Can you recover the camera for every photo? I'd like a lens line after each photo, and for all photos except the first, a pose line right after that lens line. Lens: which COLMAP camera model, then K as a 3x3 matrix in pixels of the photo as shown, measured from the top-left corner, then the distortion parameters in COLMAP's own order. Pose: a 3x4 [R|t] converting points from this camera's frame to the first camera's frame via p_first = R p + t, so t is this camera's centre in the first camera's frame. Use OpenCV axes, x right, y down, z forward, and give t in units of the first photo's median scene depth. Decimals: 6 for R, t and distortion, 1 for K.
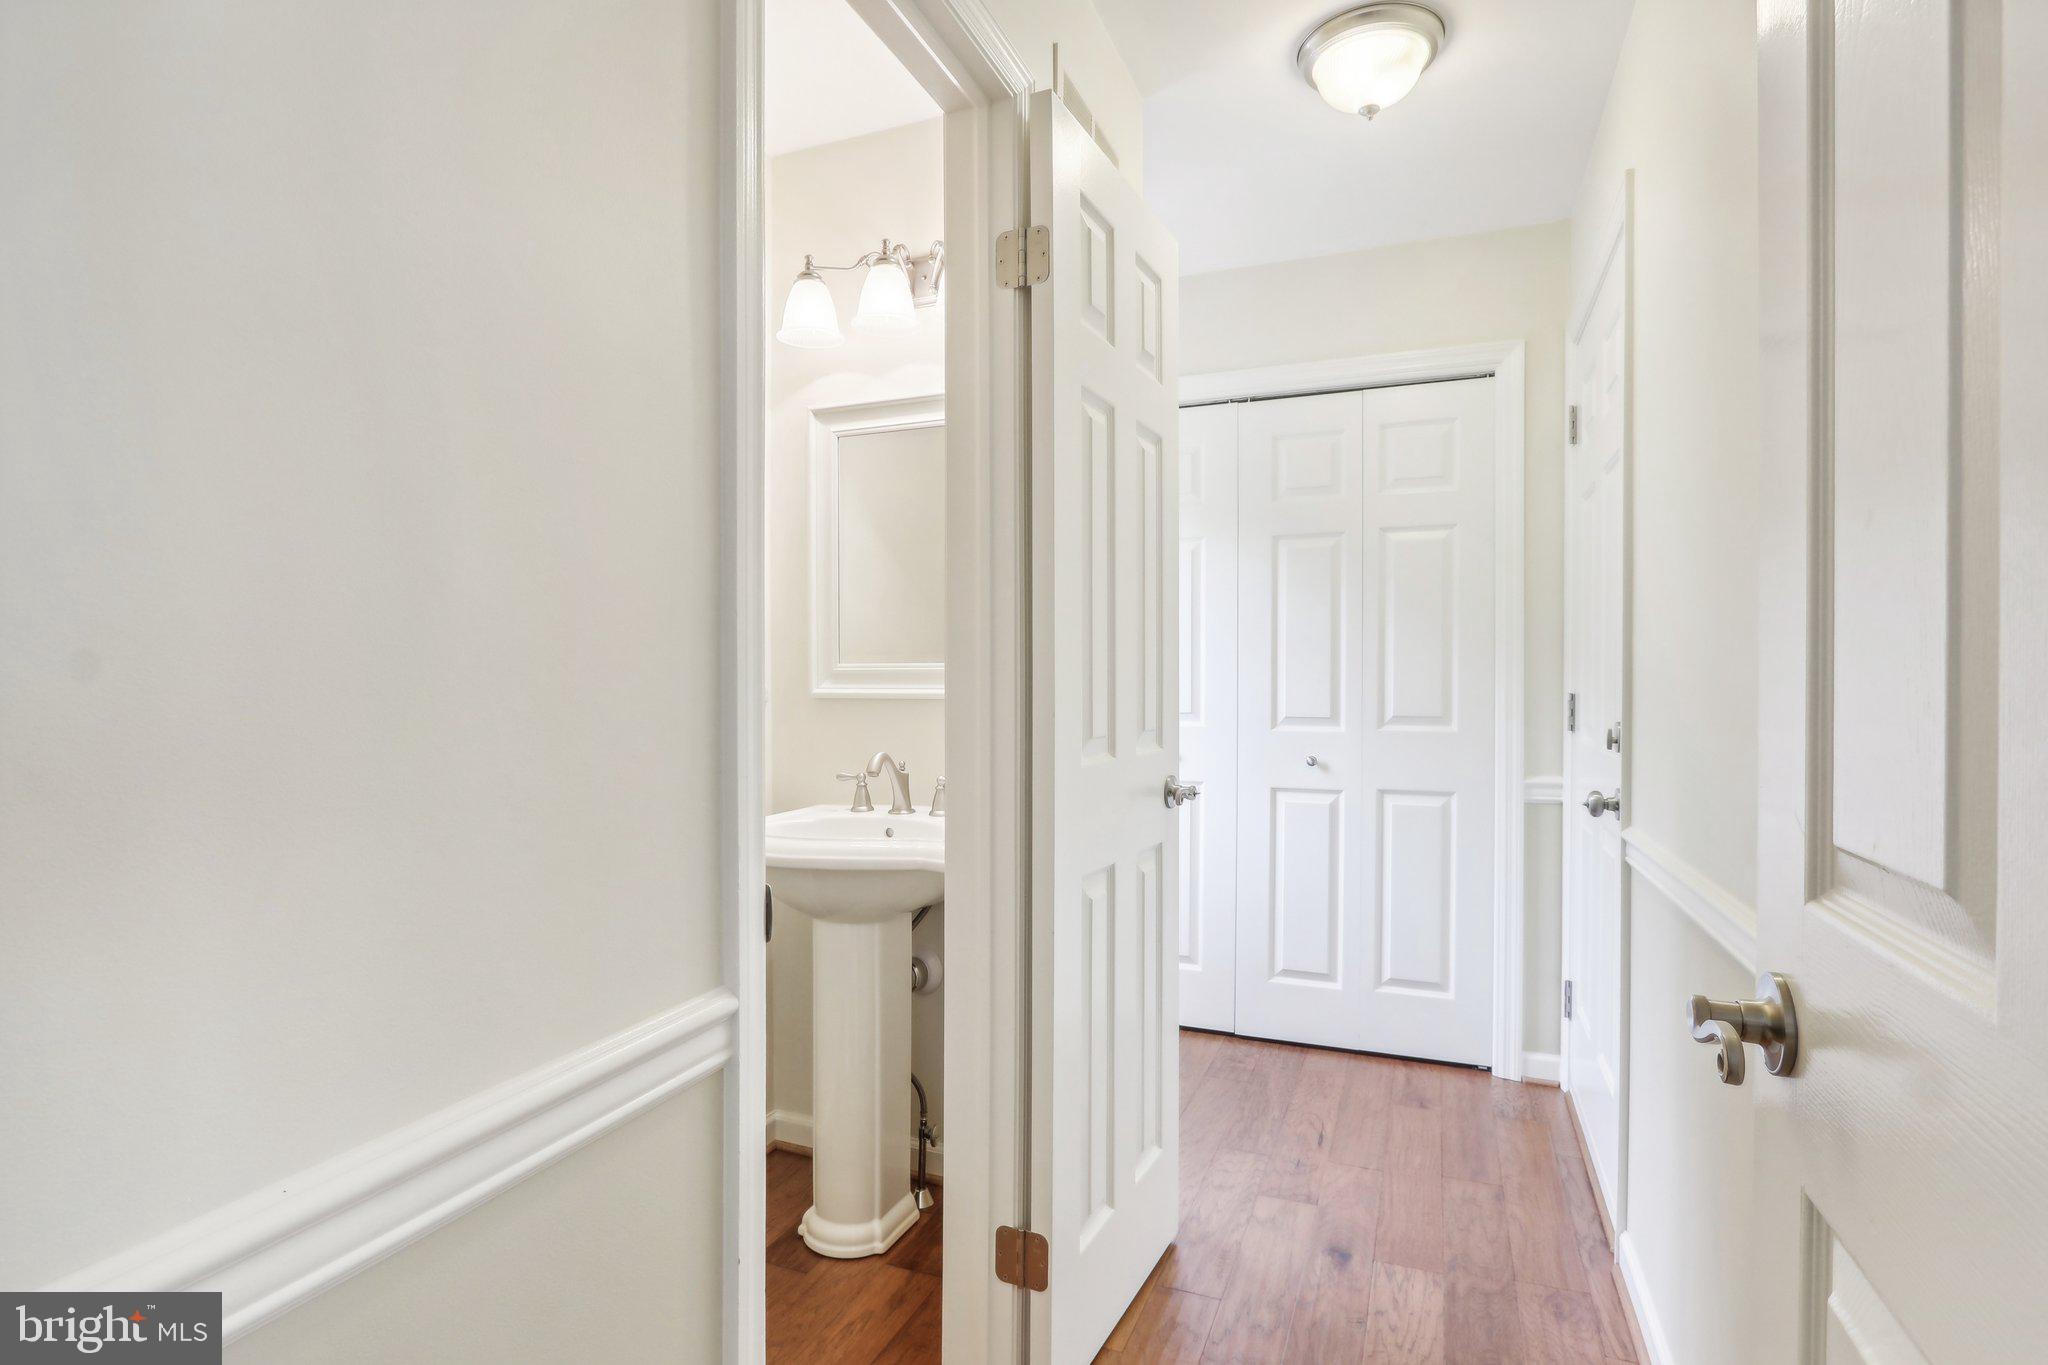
lens RADIAL K [[964.9, 0, 1025.2], [0, 964.9, 685.6], [0, 0, 1]] dist [-0.010763, -0.000191]
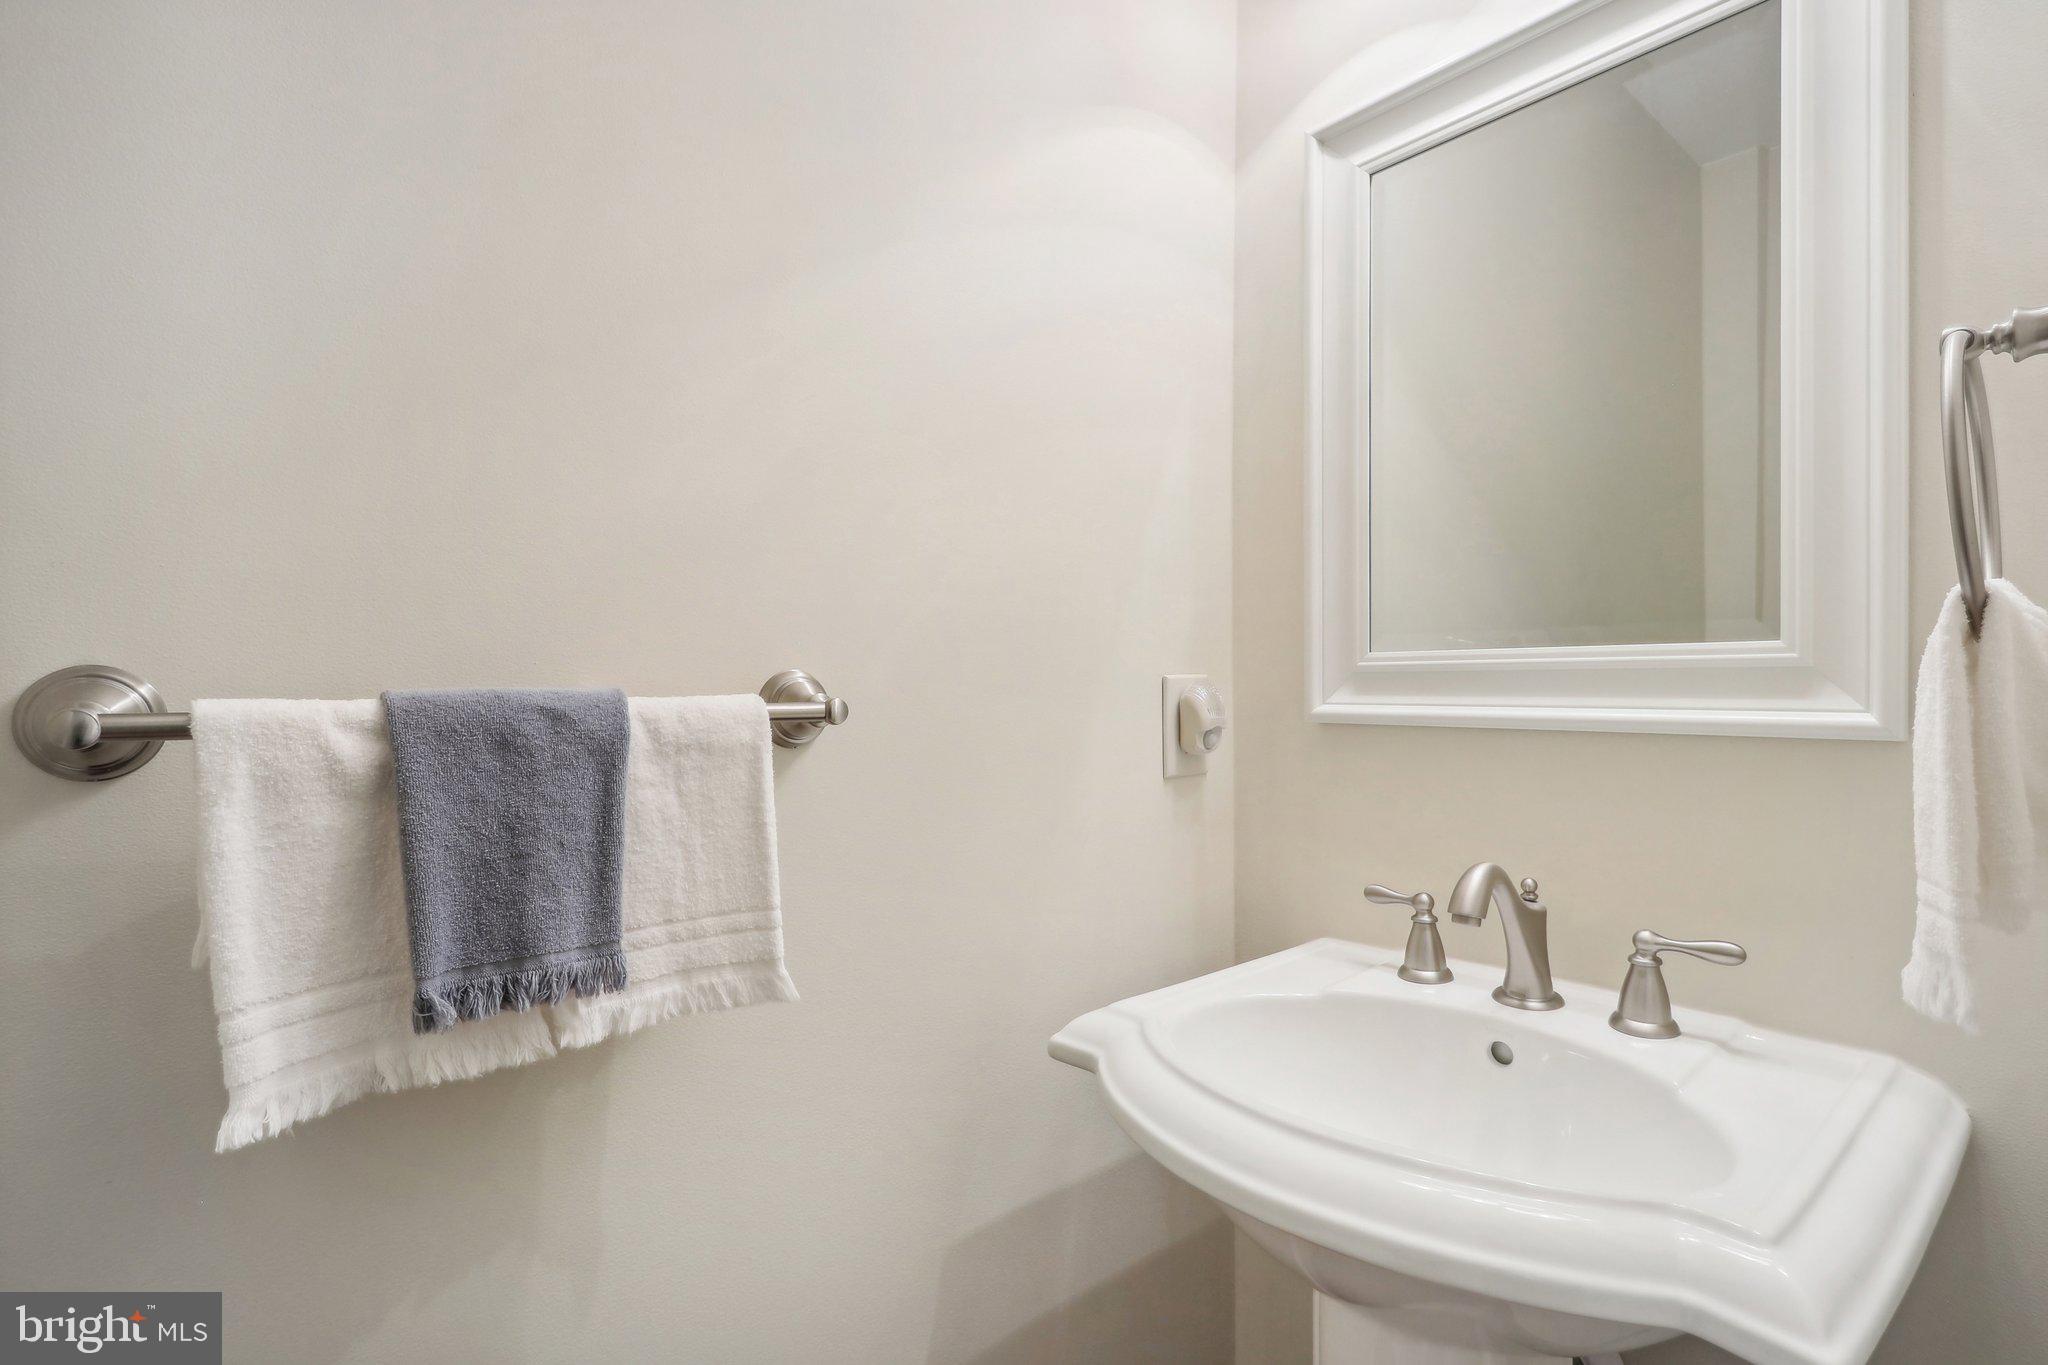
lens RADIAL K [[964.9, 0, 1025.2], [0, 964.9, 692.4], [0, 0, 1]] dist [-0.010763, -0.000191]
pose [[0.873562, 0.003180, -0.486703, -0.115154], [-0.008302, 0.999931, -0.008369, 0.002722], [0.486643, 0.011351, 0.873527, 0.523388]]
